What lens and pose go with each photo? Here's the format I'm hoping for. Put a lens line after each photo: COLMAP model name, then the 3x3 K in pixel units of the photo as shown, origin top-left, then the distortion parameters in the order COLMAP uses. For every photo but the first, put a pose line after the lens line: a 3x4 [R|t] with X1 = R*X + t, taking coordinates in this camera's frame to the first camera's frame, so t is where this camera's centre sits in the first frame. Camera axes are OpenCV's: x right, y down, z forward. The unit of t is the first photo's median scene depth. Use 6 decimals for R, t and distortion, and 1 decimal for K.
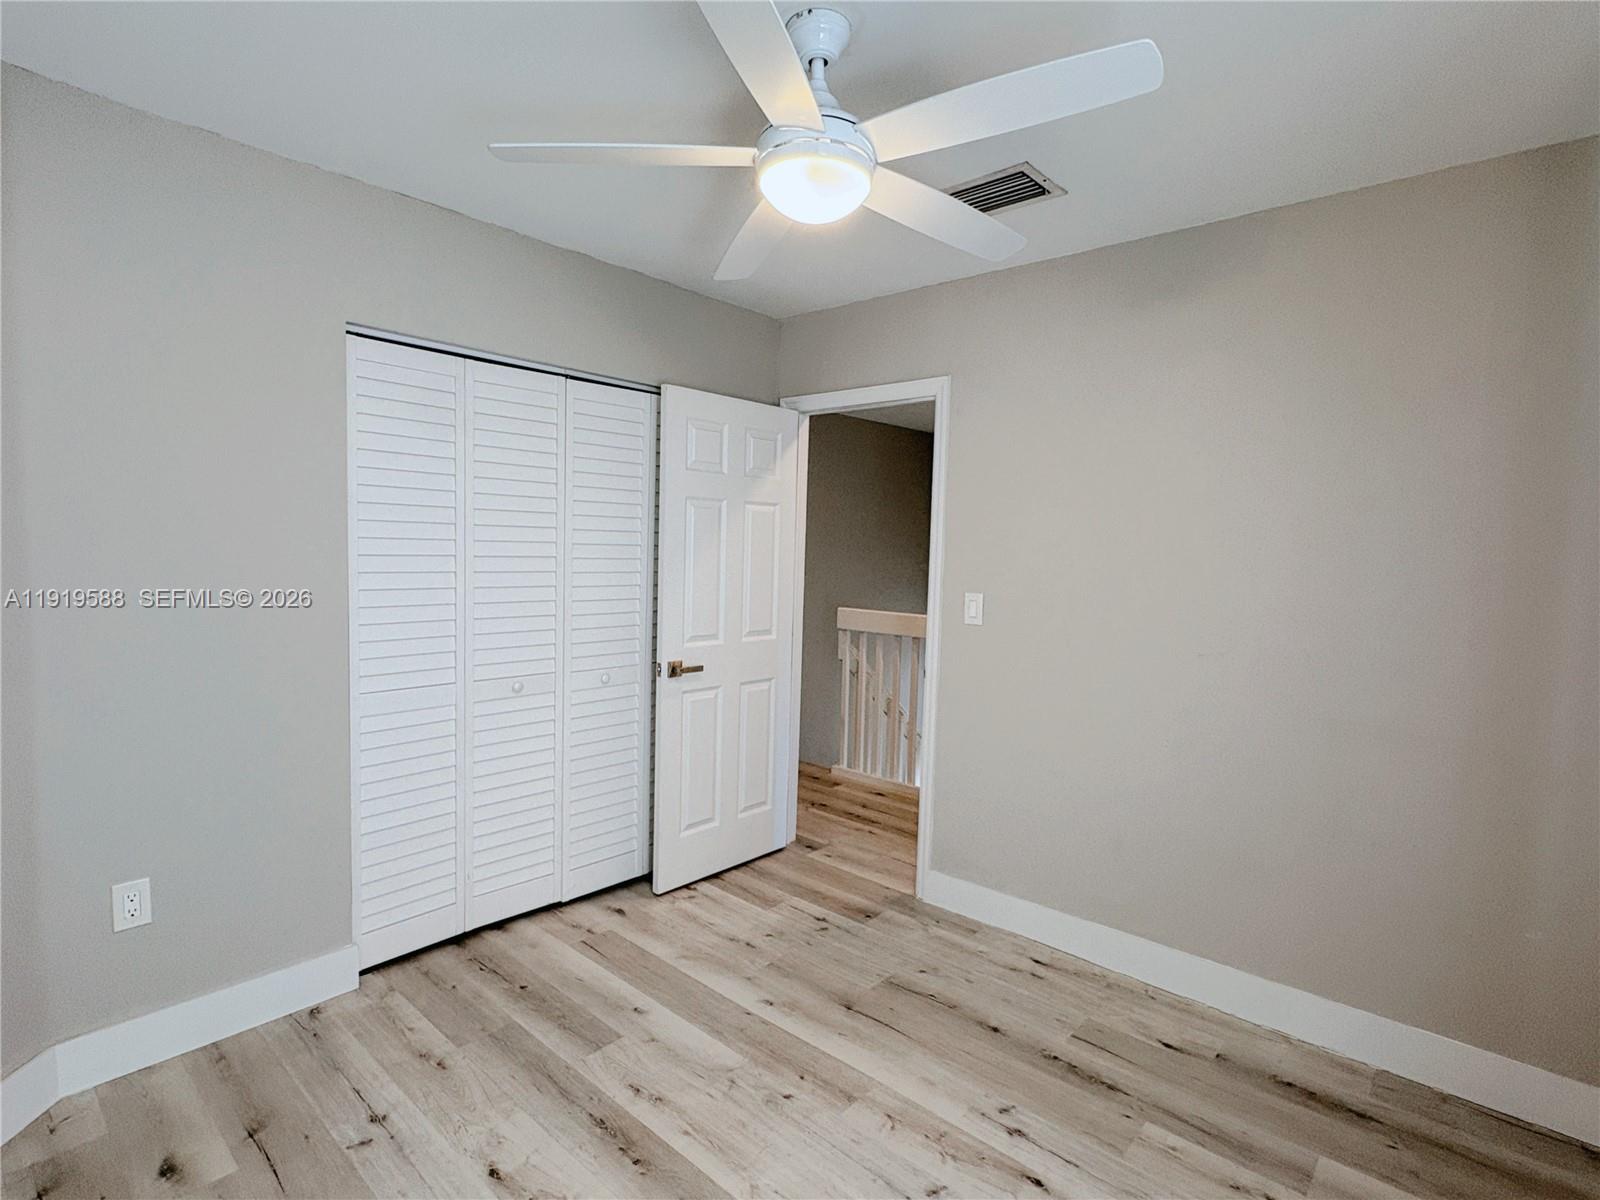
lens RADIAL K [[777.9, 0, 800.0], [0, 777.9, 600.0], [0, 0, 1]] dist [0.000640, 0.000283]
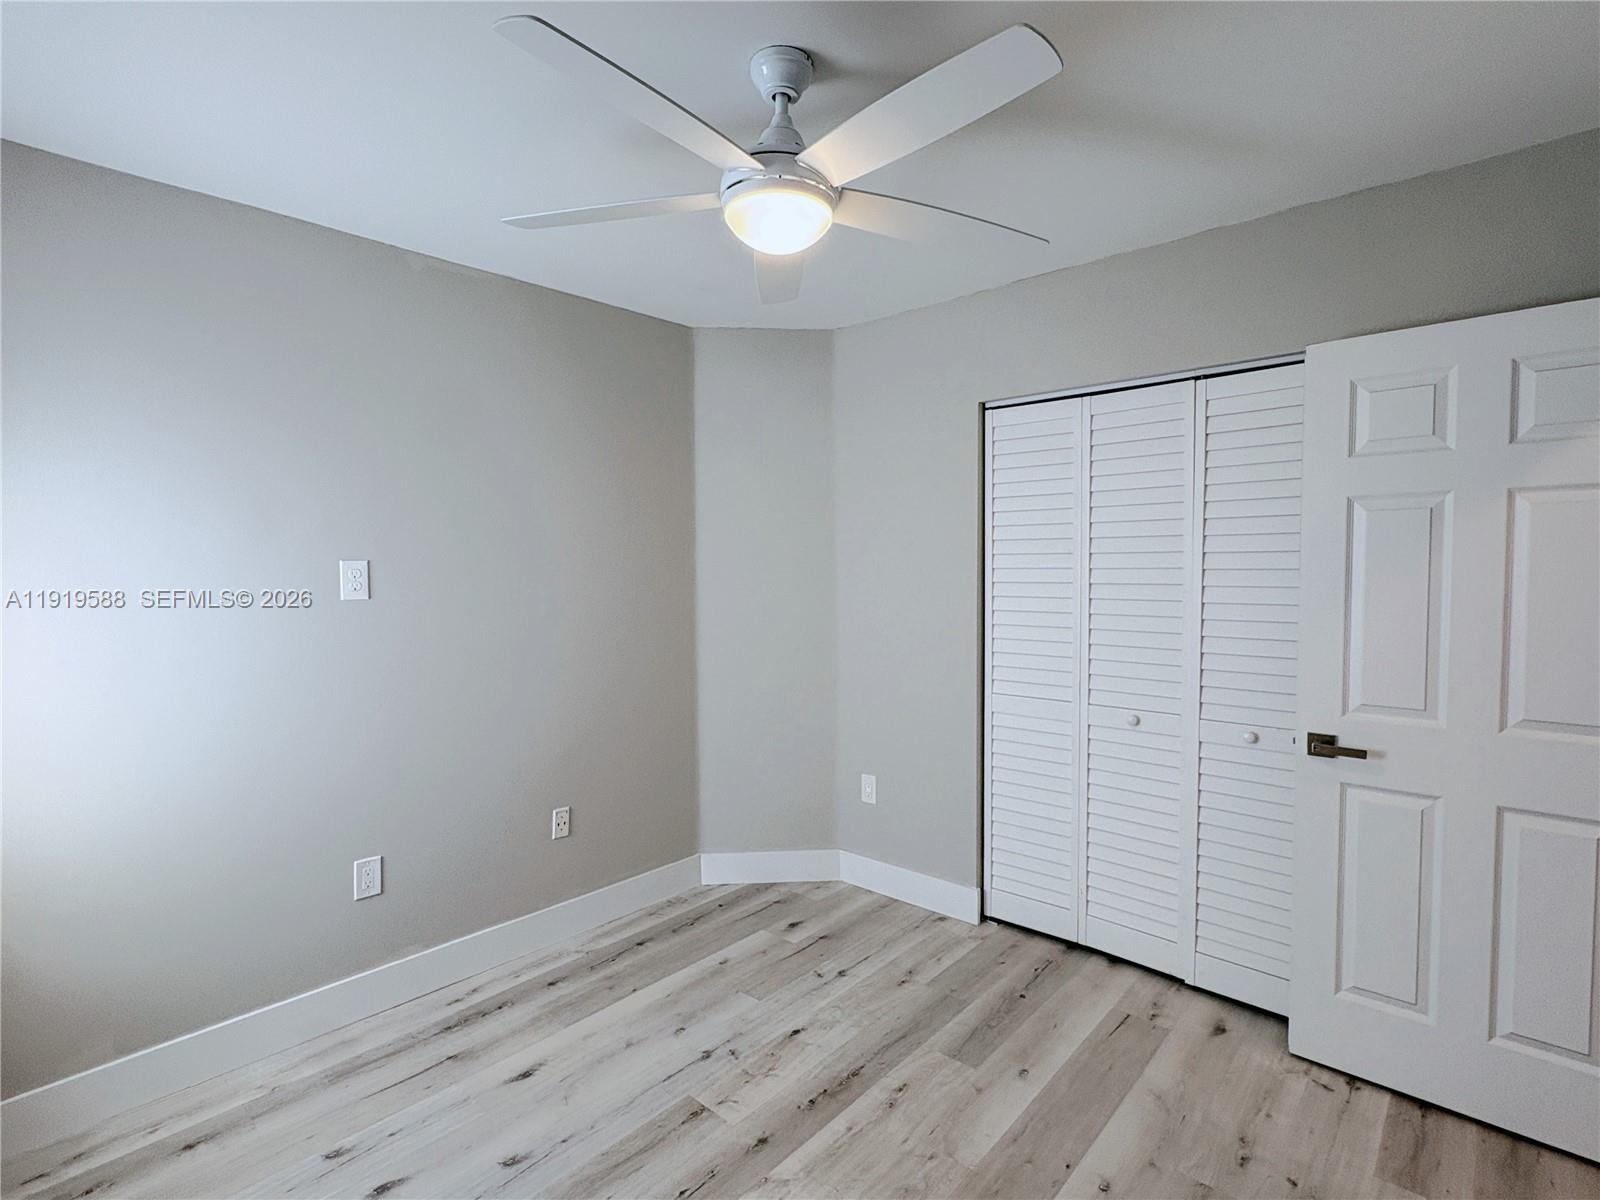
lens RADIAL K [[777.9, 0, 800.0], [0, 777.9, 600.0], [0, 0, 1]] dist [0.000640, 0.000283]
pose [[0.022178, 0.025565, -0.999427, 0.636470], [-0.059395, 0.997941, 0.024209, -0.037123], [0.997988, 0.058824, 0.023650, 0.620053]]
